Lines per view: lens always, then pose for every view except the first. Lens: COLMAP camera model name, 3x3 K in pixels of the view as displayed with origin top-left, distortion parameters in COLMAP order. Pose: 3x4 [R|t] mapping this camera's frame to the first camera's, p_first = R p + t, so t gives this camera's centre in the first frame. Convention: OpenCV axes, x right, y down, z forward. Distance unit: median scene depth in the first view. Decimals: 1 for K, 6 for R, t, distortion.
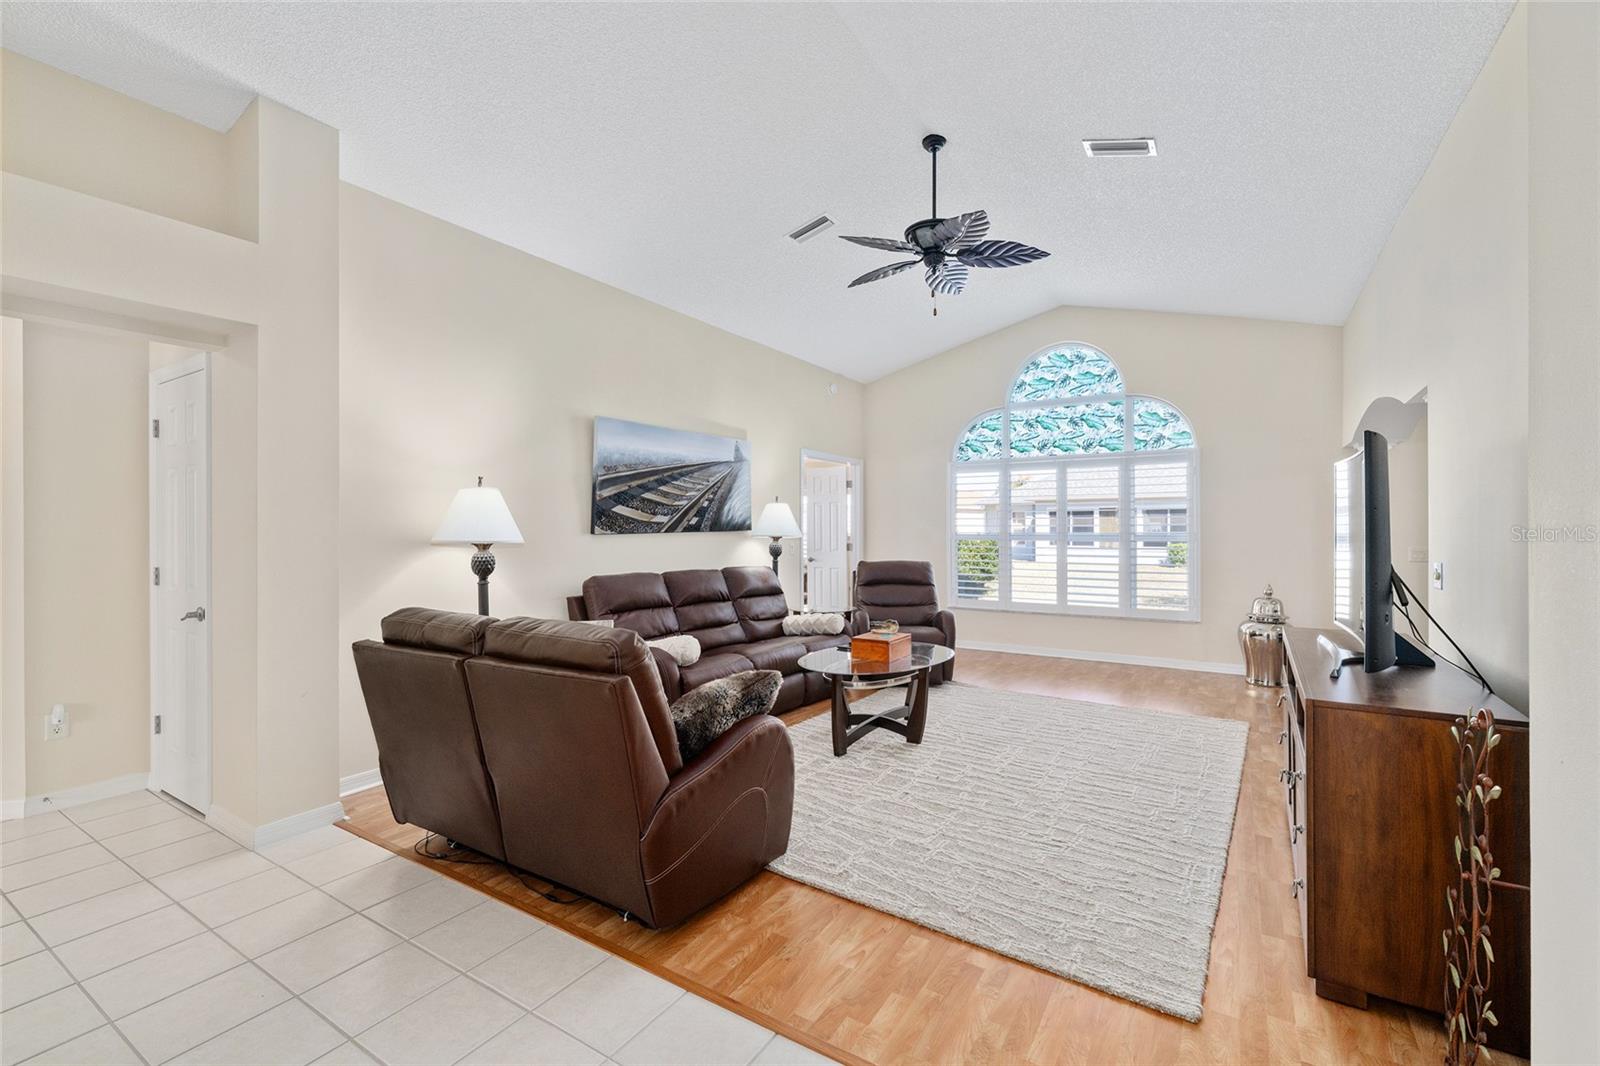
lens RADIAL K [[690.0, 0, 803.6], [0, 690.0, 530.1], [0, 0, 1]] dist [-0.001031, -0.000482]
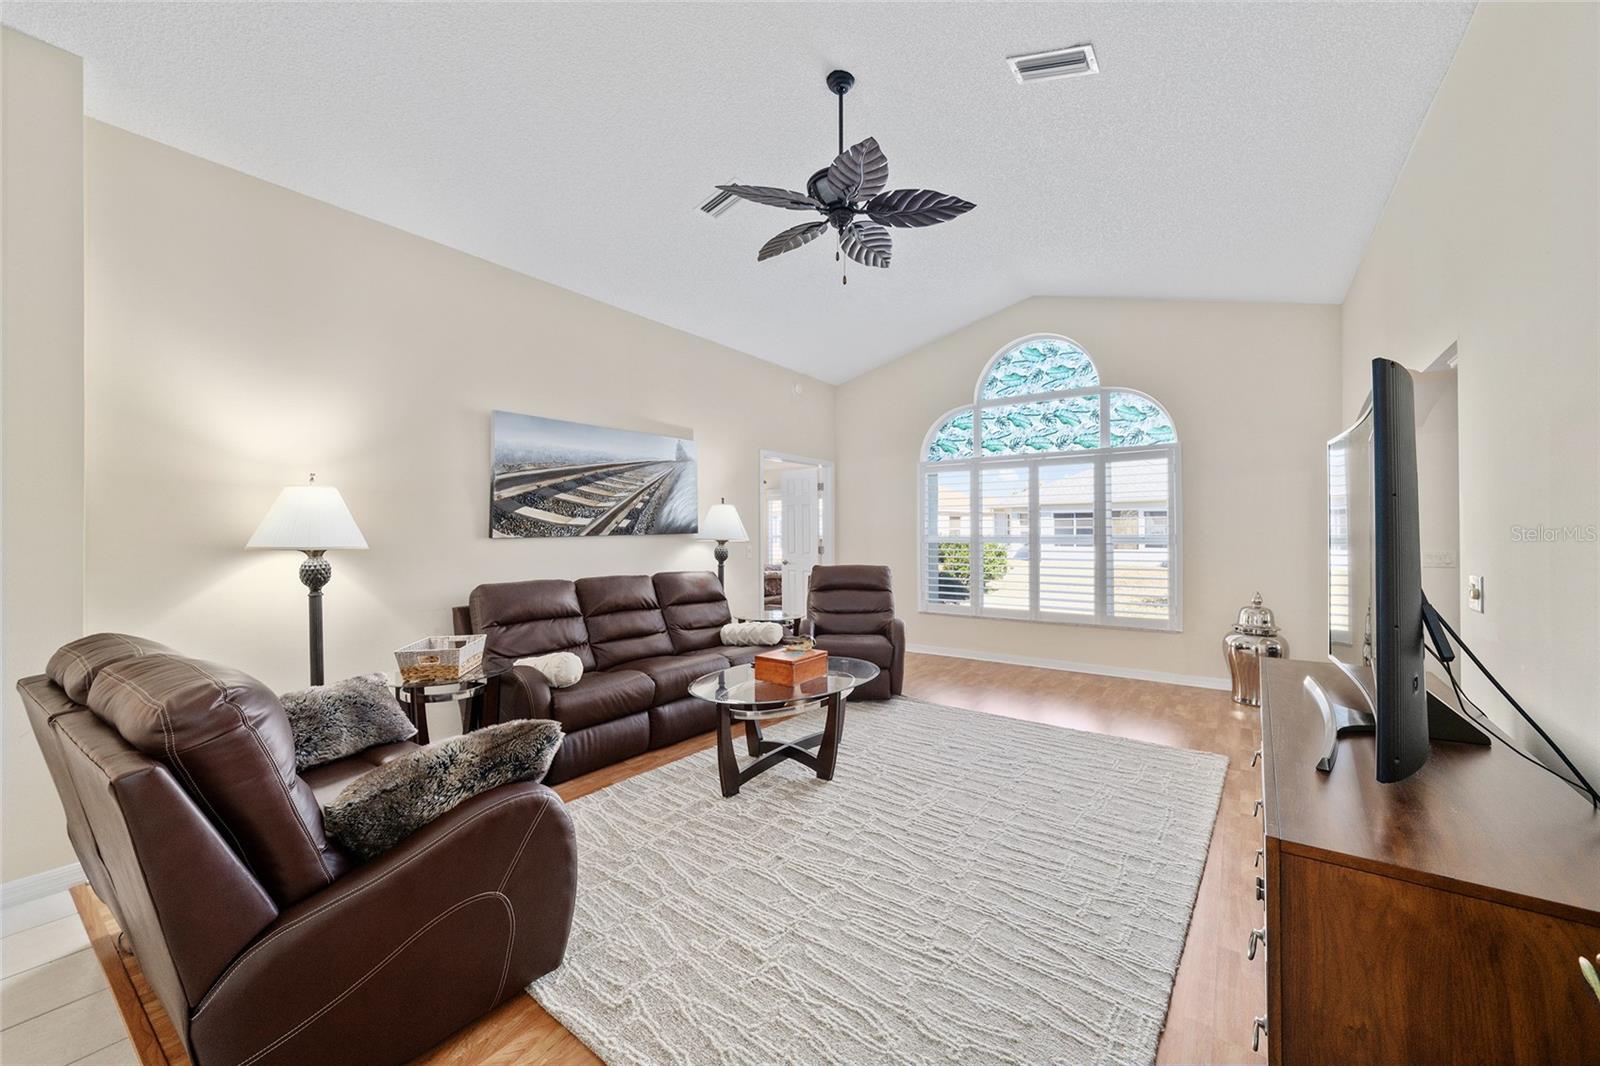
lens RADIAL K [[616.9, 0, 805.1], [0, 616.9, 530.1], [0, 0, 1]] dist [-0.000782, 0.000104]
pose [[0.998425, -0.002630, -0.056042, 0.150657], [0.002423, 0.999990, -0.003760, -0.000653], [0.056051, 0.003618, 0.998421, 0.188229]]
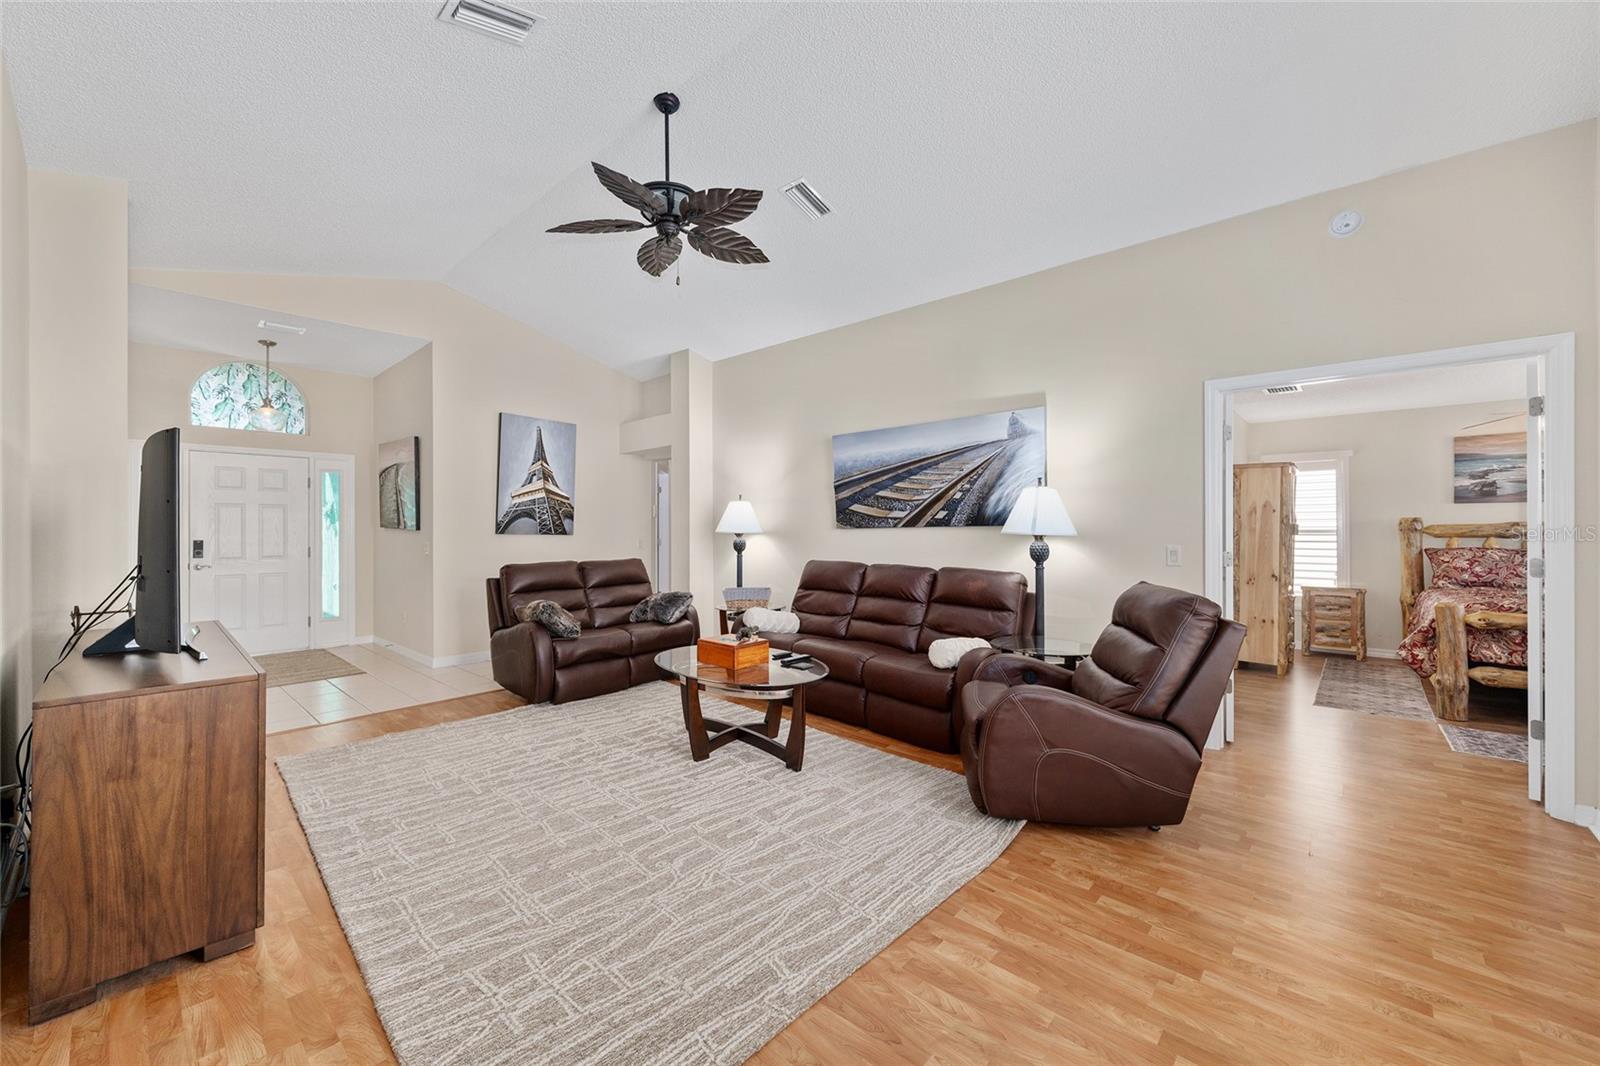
lens RADIAL K [[629.8, 0, 801.2], [0, 629.8, 526.4], [0, 0, 1]] dist [0.001529, 0.000119]
pose [[-0.181452, 0.001622, -0.983399, 0.797057], [0.000325, 0.999999, 0.001590, 0.000967], [0.983400, -0.000031, -0.181452, 1.076668]]
